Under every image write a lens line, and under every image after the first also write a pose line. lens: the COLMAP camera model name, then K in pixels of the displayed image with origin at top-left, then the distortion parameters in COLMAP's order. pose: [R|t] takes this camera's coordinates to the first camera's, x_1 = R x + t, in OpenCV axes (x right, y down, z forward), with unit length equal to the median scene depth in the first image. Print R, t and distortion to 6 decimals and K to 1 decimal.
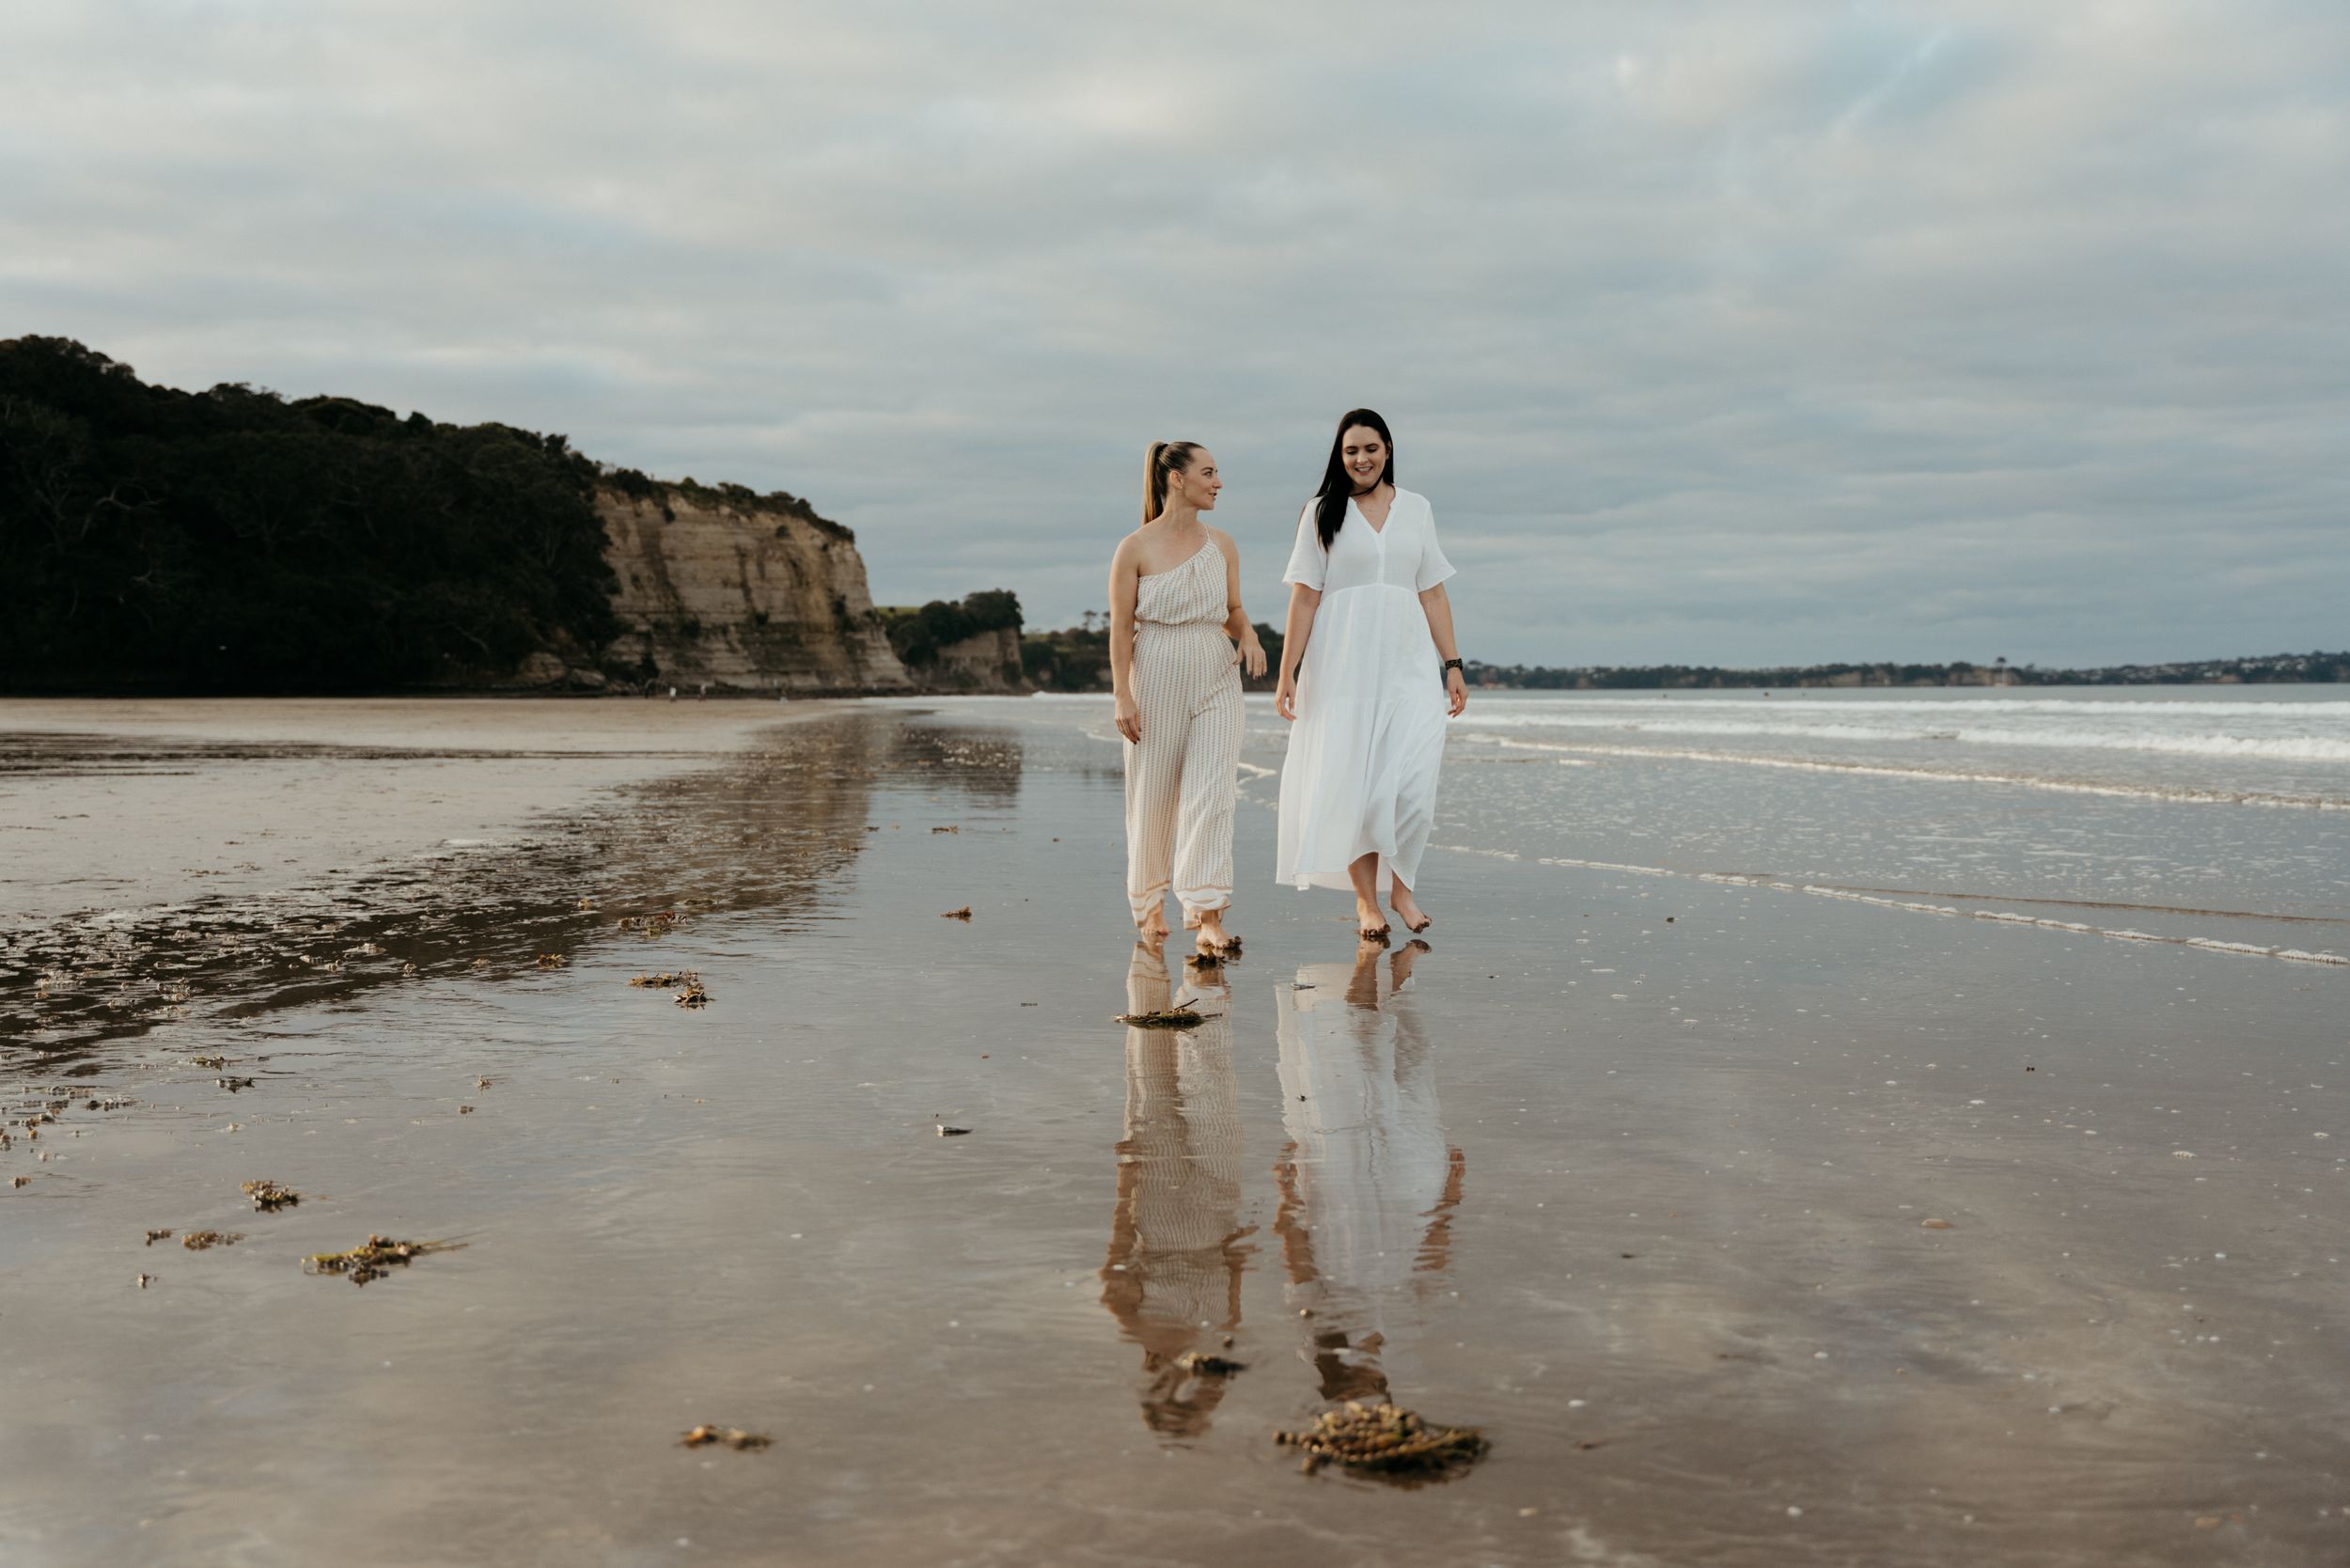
lens RADIAL K [[2453.2, 0, 1109.7], [0, 2453.2, 746.9], [0, 0, 1]] dist [0.042008, 0.000000]
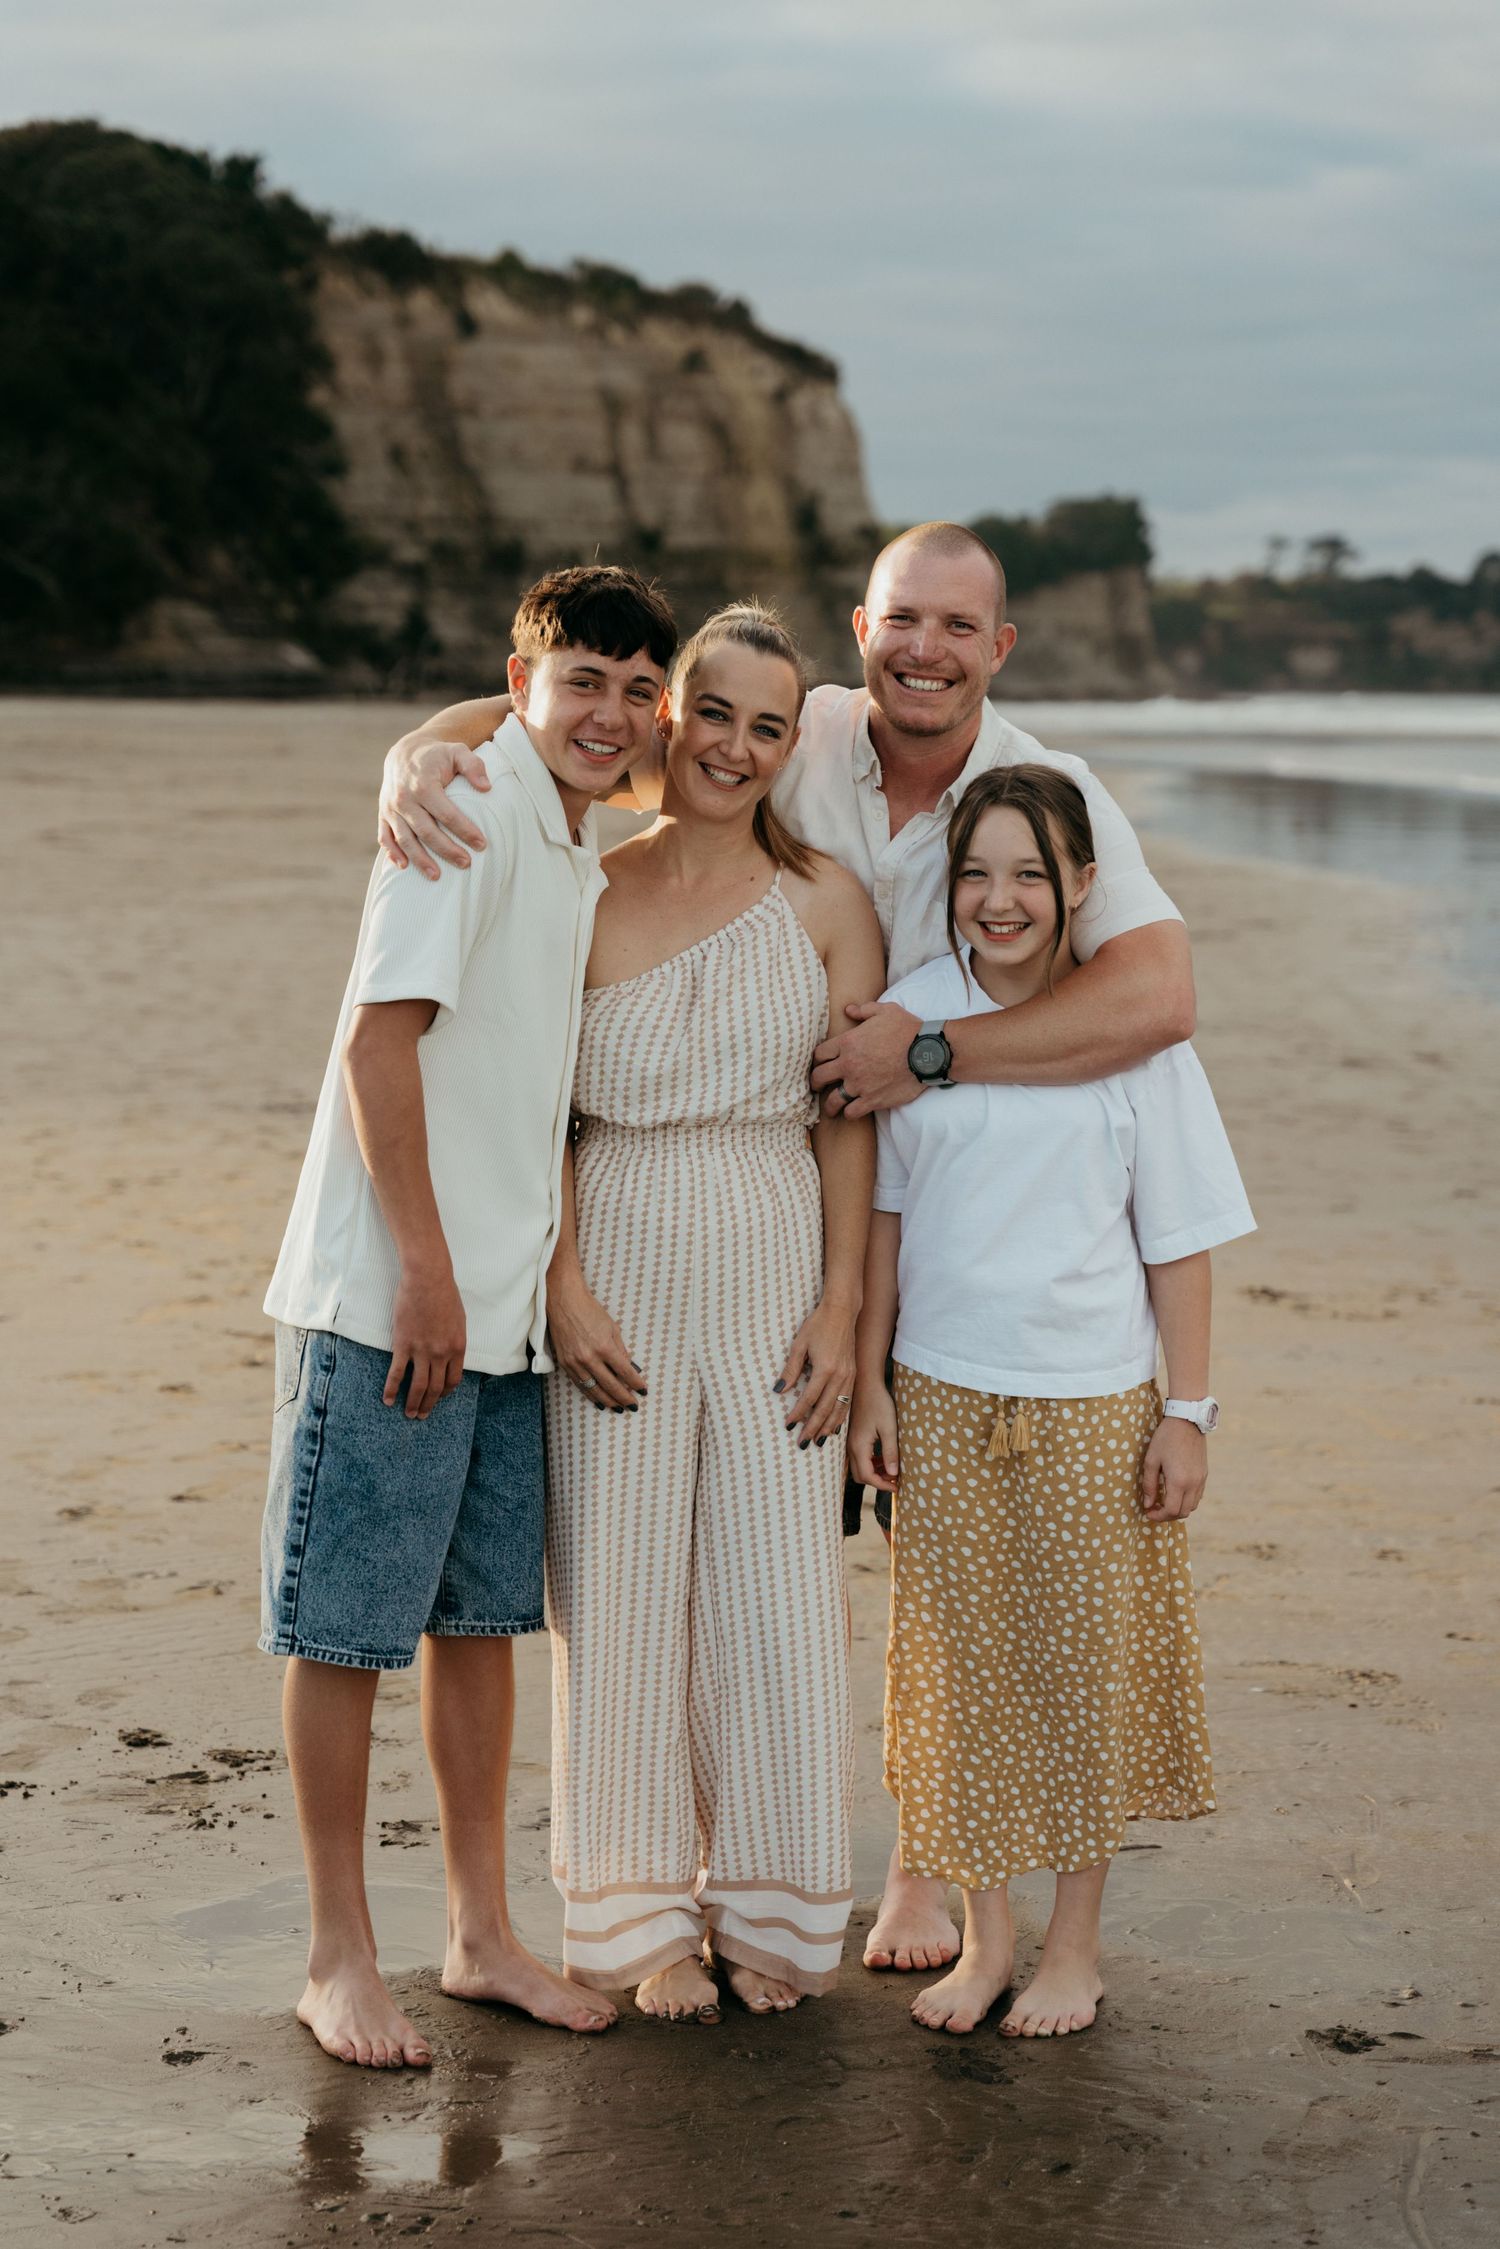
lens RADIAL K [[4515.0, 0, 736.5], [0, 4515.0, 1059.6], [0, 0, 1]] dist [0.111215, 0.000000]
pose [[0.992265, 0.026079, -0.121369, -0.012470], [-0.018798, 0.997975, 0.060759, -0.003702], [0.122707, -0.058007, 0.990746, 0.102580]]
